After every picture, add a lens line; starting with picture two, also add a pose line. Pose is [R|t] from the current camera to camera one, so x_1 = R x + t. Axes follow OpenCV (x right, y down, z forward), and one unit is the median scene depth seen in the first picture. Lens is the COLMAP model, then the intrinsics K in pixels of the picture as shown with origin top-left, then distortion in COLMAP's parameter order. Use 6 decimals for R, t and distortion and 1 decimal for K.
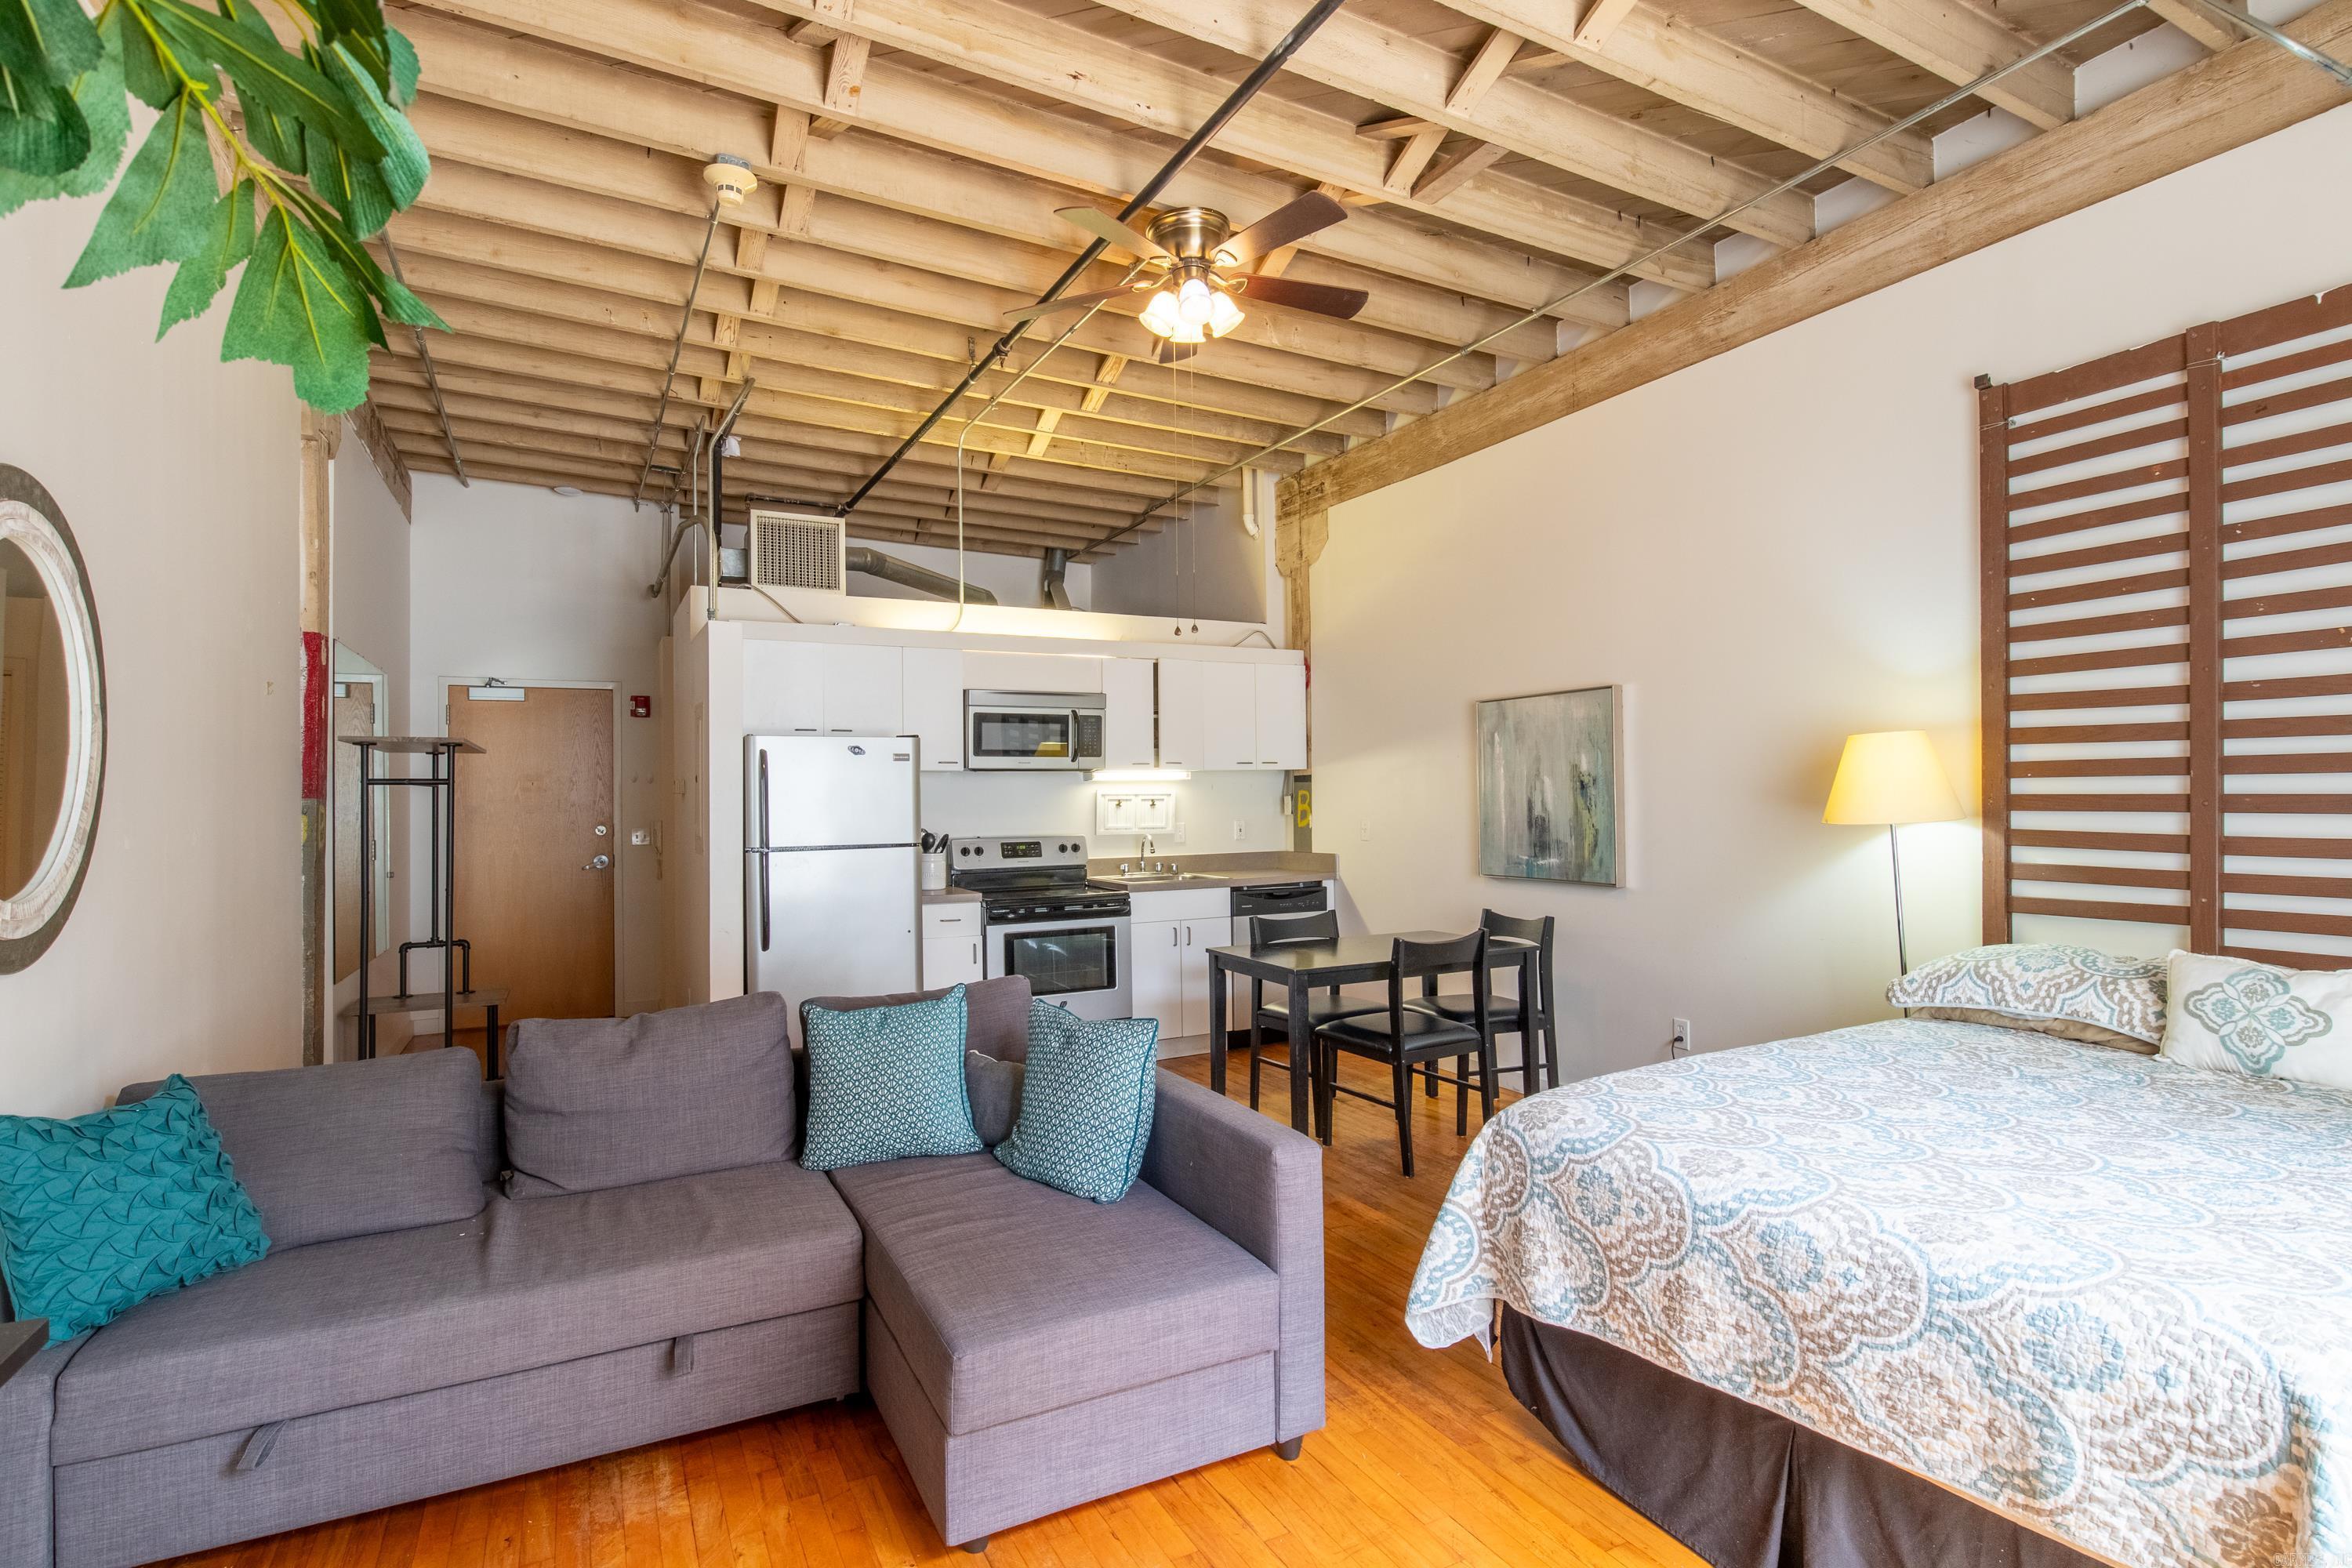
lens RADIAL K [[1173.4, 0, 1190.2], [0, 1173.4, 776.4], [0, 0, 1]] dist [-0.008812, 0.001872]
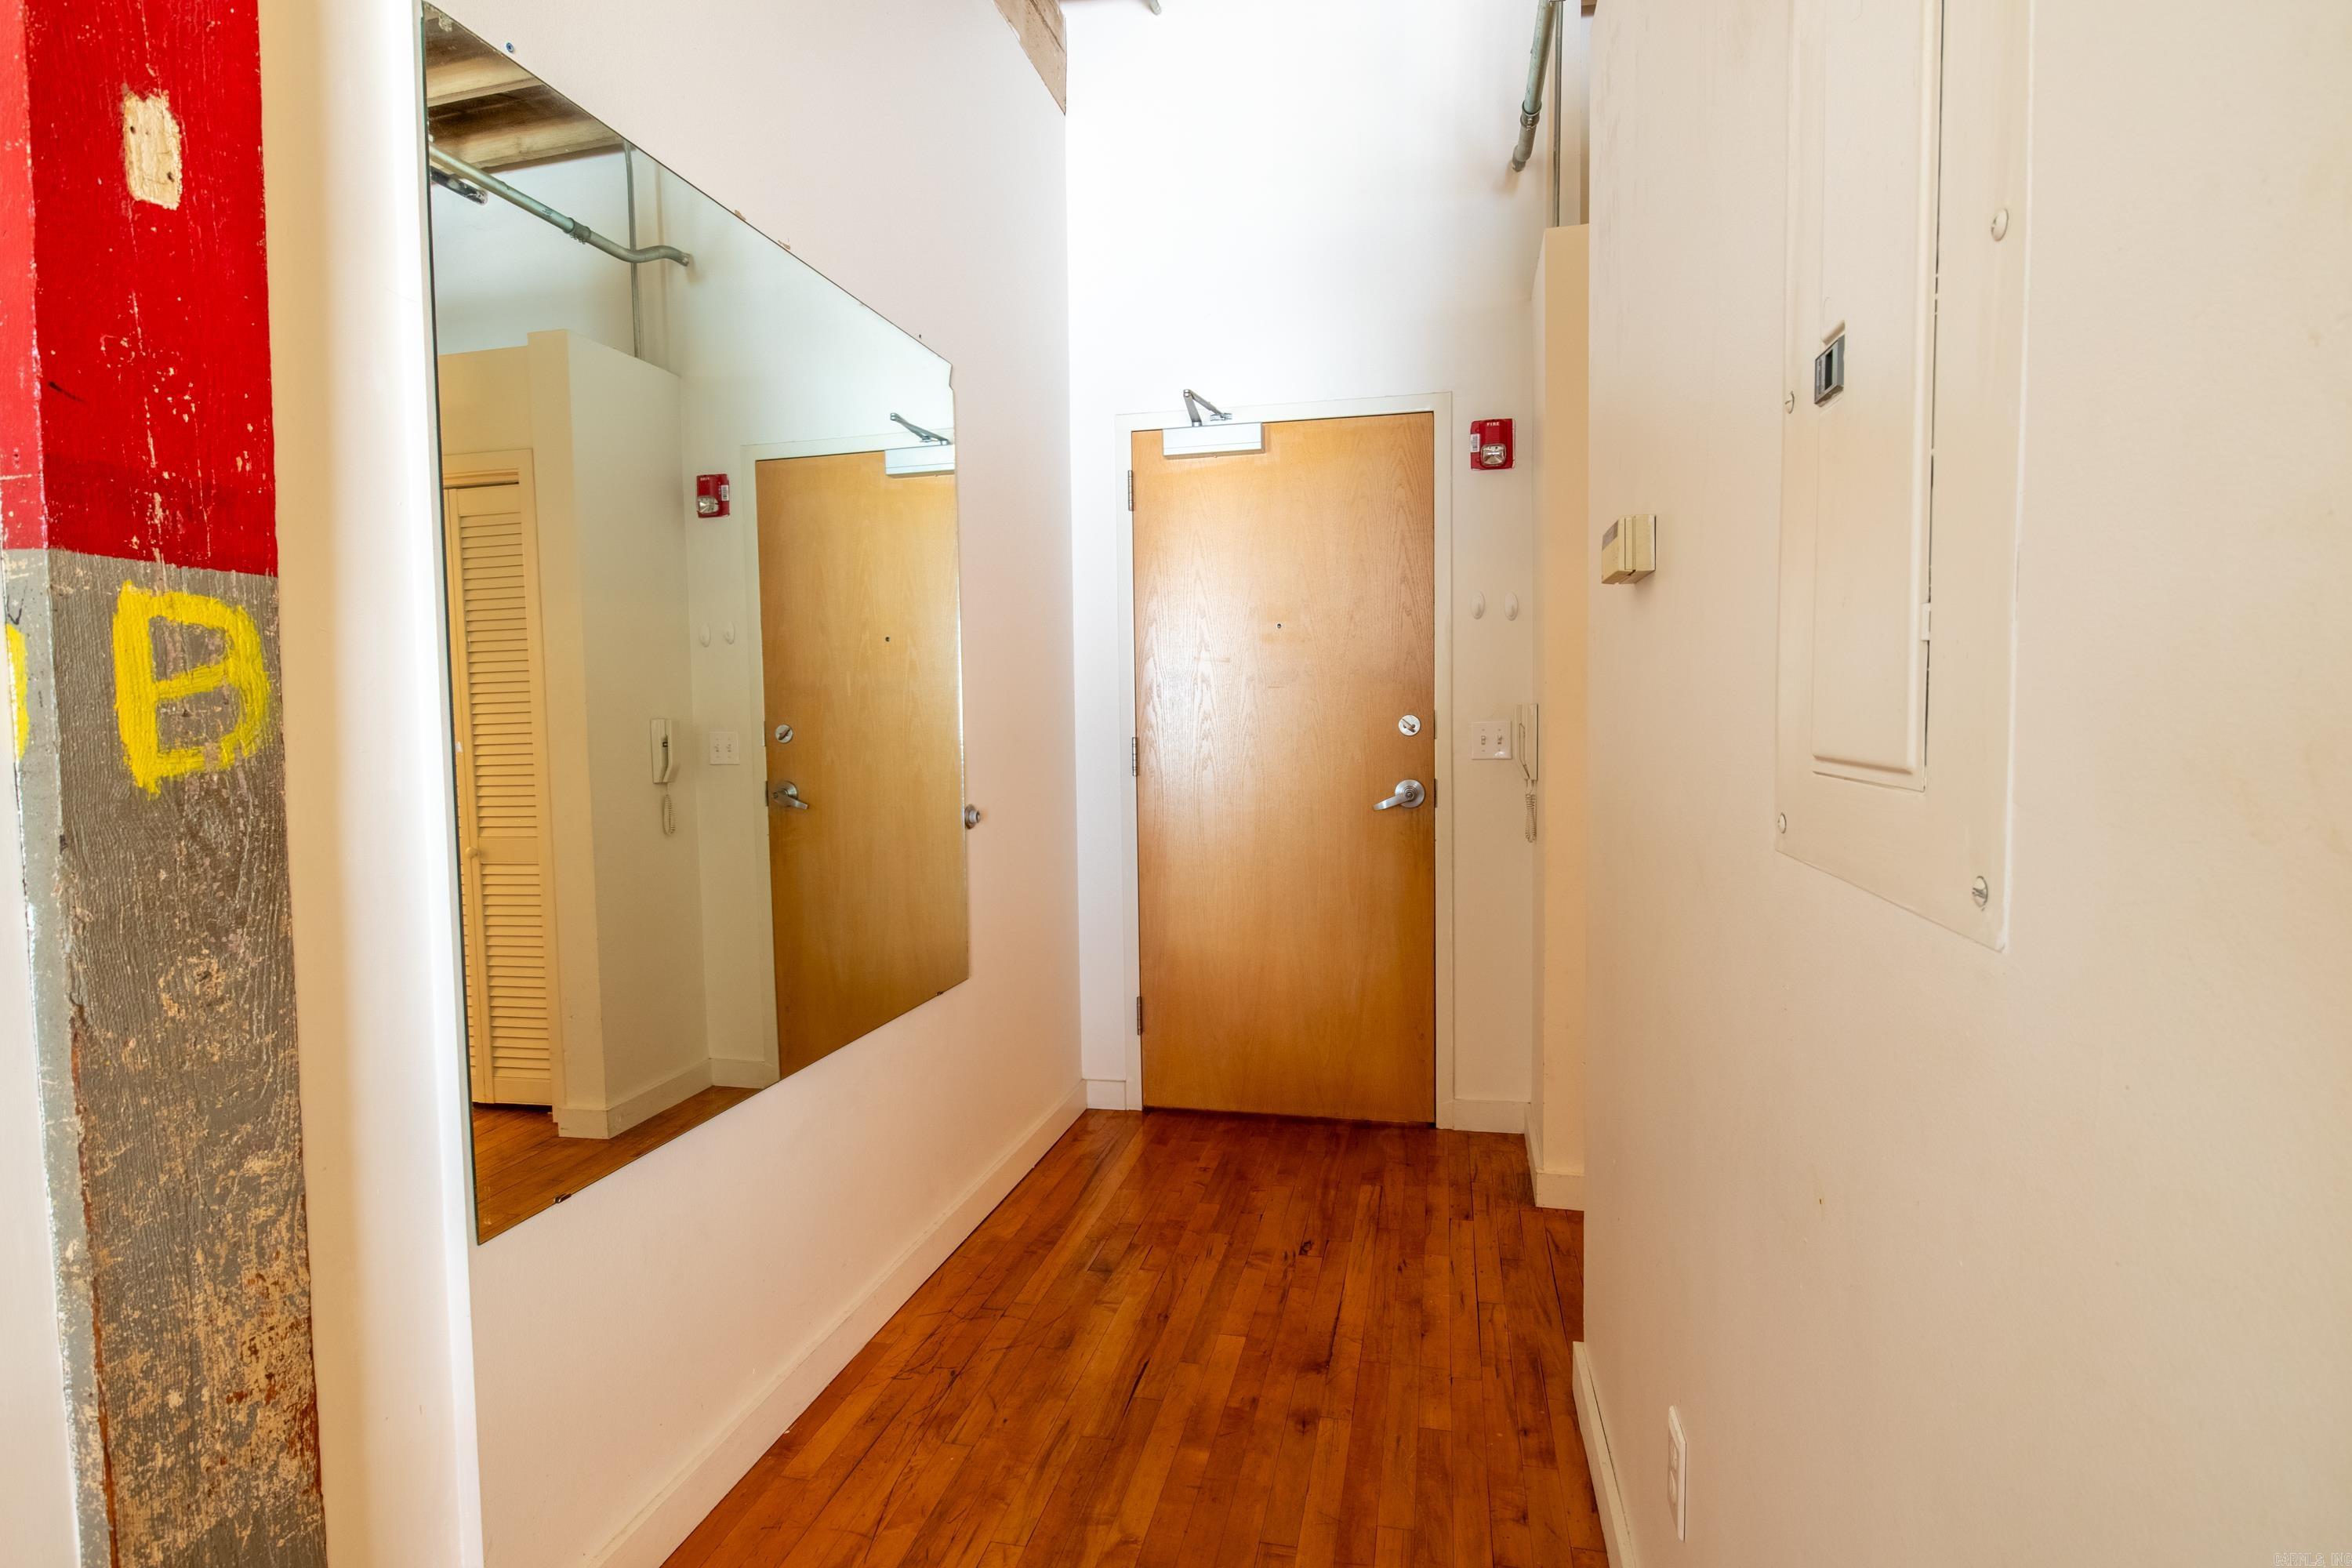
lens RADIAL K [[1173.4, 0, 1185.4], [0, 1173.4, 776.3], [0, 0, 1]] dist [-0.008812, 0.001872]
pose [[0.763917, 0.036668, -0.644272, -0.314744], [0.017736, 0.996814, 0.077762, 0.033434], [0.645071, -0.070831, 0.760832, 0.680673]]
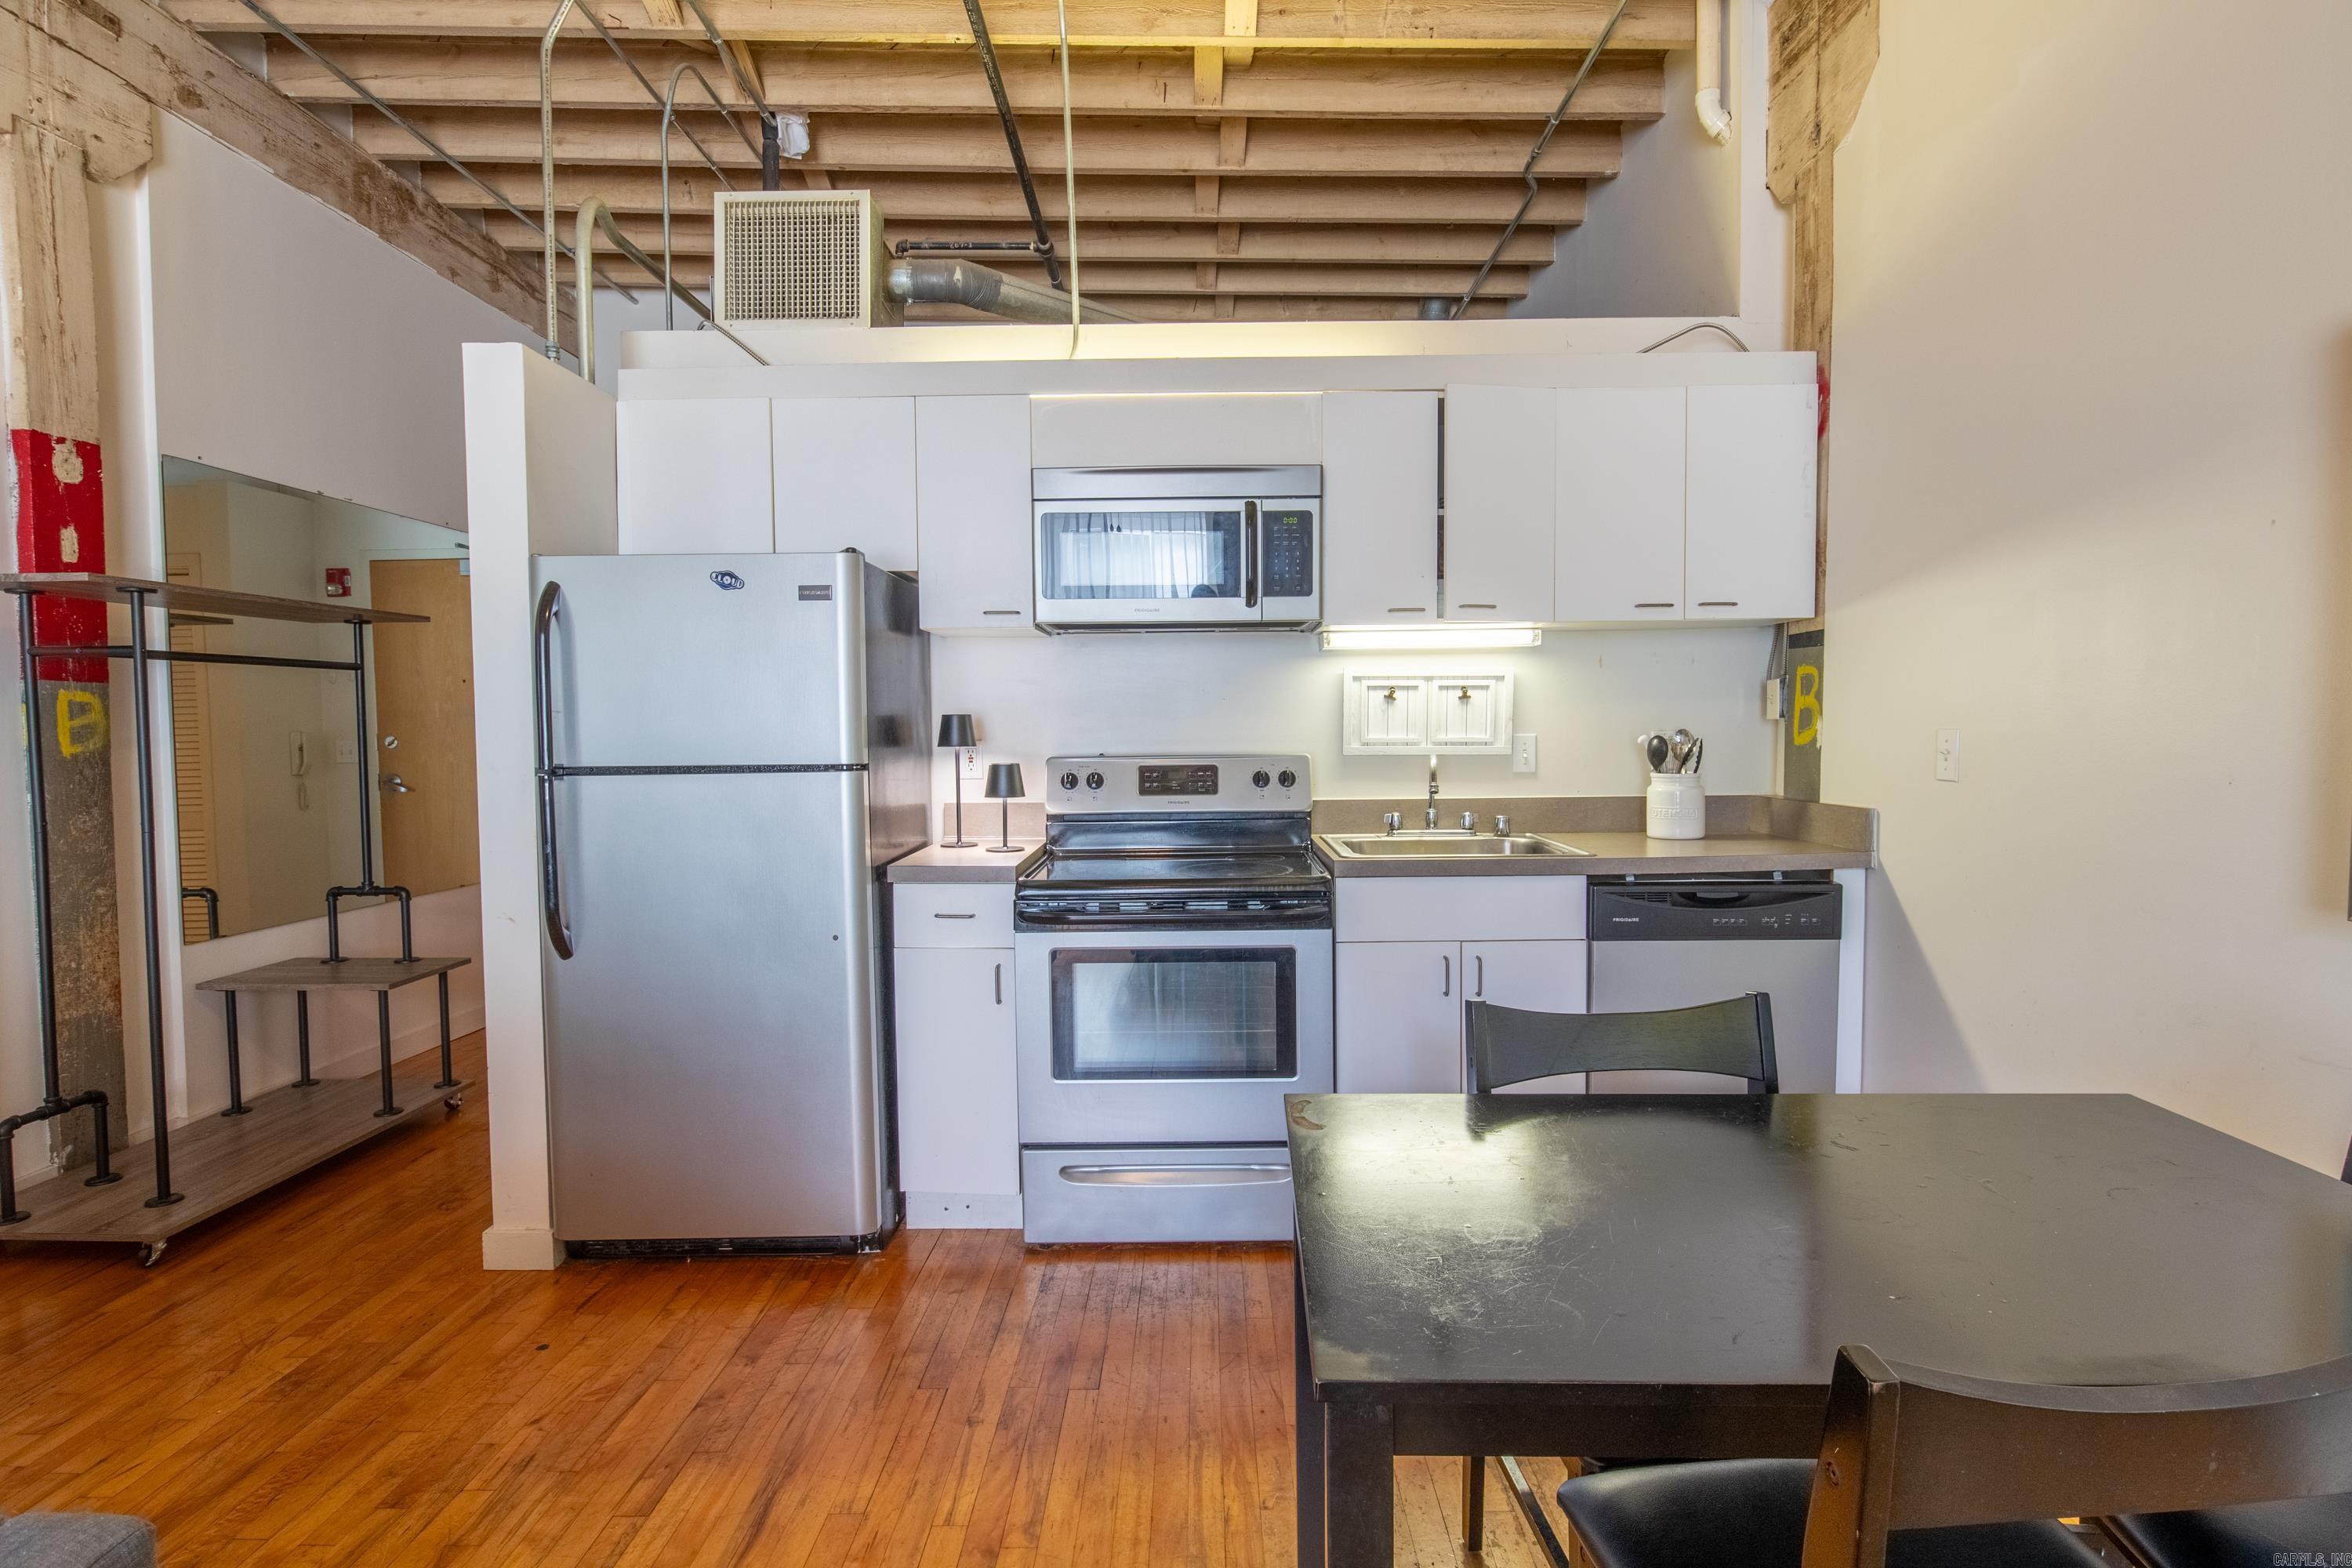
lens RADIAL K [[1173.4, 0, 1184.9], [0, 1173.4, 778.3], [0, 0, 1]] dist [-0.008812, 0.001872]
pose [[0.877563, 0.027420, -0.478676, 0.108338], [0.006977, 0.997527, 0.069932, 0.023378], [0.479410, -0.064710, 0.875202, 0.510250]]
